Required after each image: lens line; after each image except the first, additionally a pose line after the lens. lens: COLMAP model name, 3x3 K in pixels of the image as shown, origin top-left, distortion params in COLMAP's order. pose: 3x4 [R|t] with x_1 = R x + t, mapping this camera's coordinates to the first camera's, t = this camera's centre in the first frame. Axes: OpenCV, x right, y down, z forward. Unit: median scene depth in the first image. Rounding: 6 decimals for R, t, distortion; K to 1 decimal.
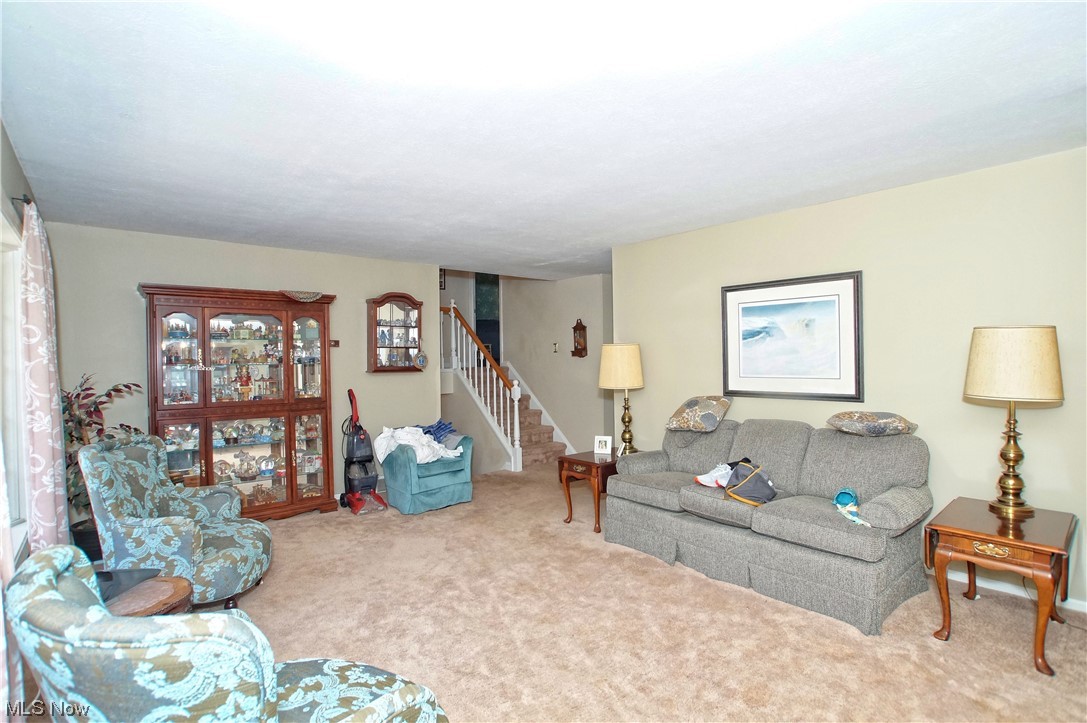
lens RADIAL K [[529.3, 0, 543.5], [0, 529.3, 361.5], [0, 0, 1]] dist [-0.071929, 0.035817]
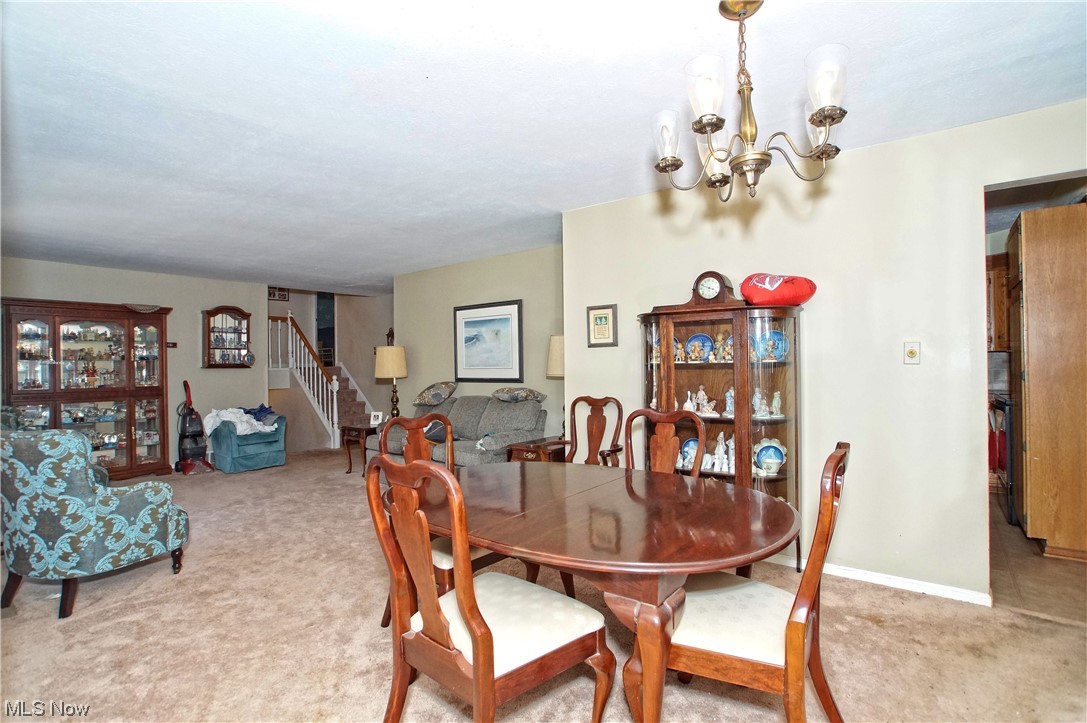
lens RADIAL K [[529.3, 0, 543.5], [0, 529.3, 361.5], [0, 0, 1]] dist [-0.071929, 0.035817]
pose [[0.981301, 0.000729, 0.192479, 0.267818], [0.001883, 0.999909, -0.013391, 0.025921], [-0.192472, 0.013503, 0.981210, -0.438430]]
